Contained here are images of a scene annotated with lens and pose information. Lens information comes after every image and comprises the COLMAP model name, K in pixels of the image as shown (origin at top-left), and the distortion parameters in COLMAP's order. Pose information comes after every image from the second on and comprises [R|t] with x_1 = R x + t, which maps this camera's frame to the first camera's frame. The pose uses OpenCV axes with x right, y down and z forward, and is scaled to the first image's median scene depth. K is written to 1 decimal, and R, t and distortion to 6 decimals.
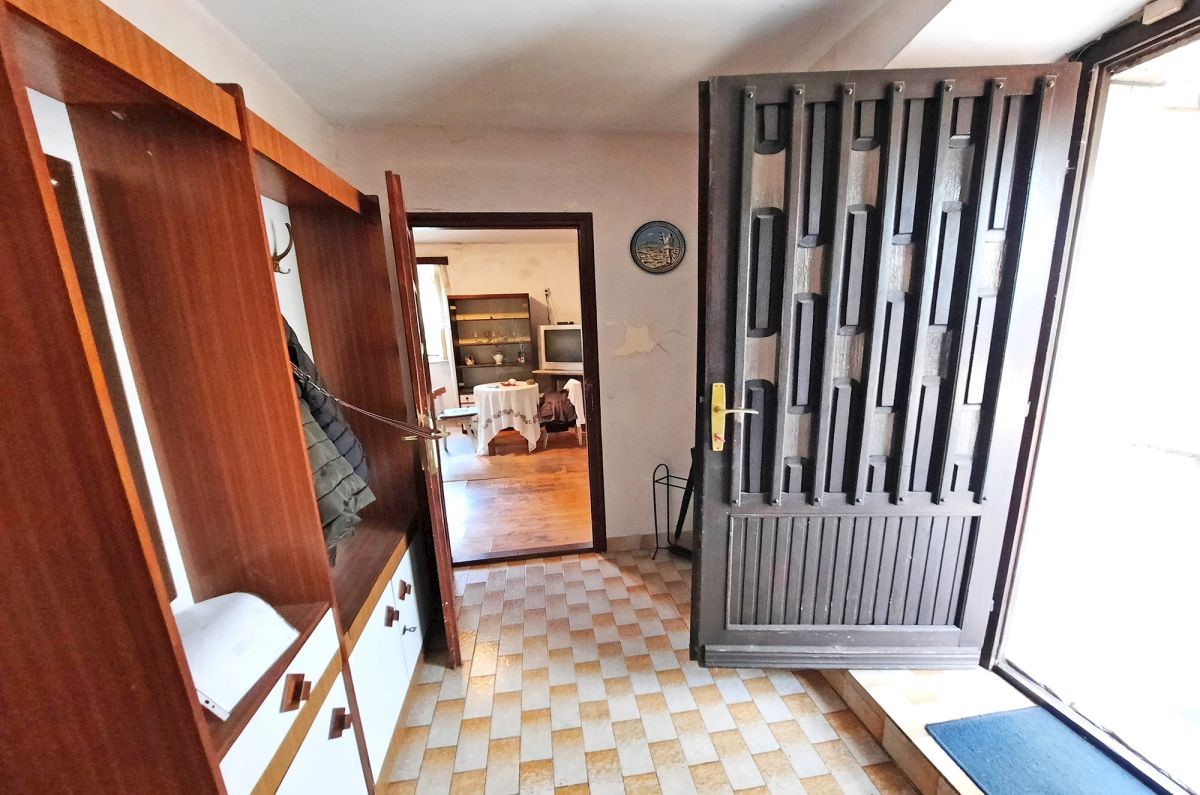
lens RADIAL K [[482.0, 0, 604.2], [0, 482.0, 437.6], [0, 0, 1]] dist [-0.002333, -0.000088]
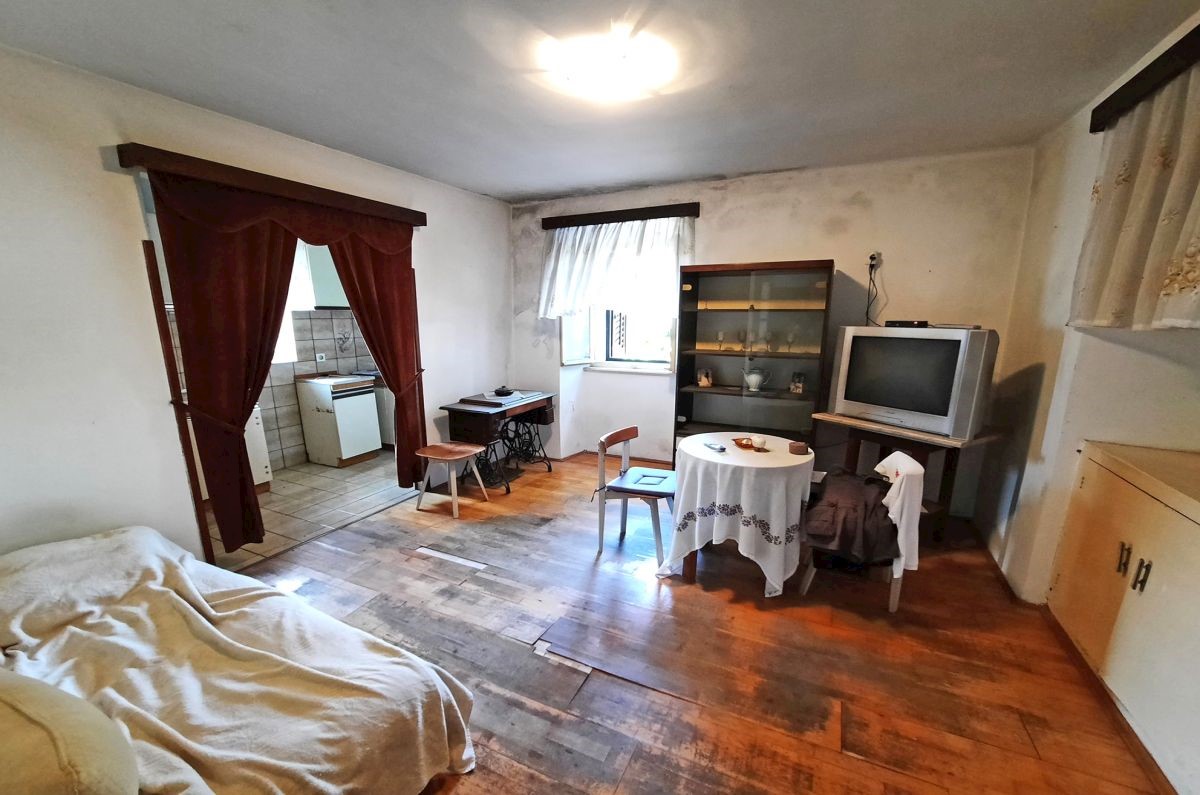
lens RADIAL K [[482.0, 0, 604.2], [0, 482.0, 437.6], [0, 0, 1]] dist [-0.002333, -0.000088]
pose [[0.826563, 0.173897, -0.535307, -0.060428], [-0.167948, 0.983949, 0.060313, -0.121244], [0.537203, 0.040051, 0.842501, 0.509766]]
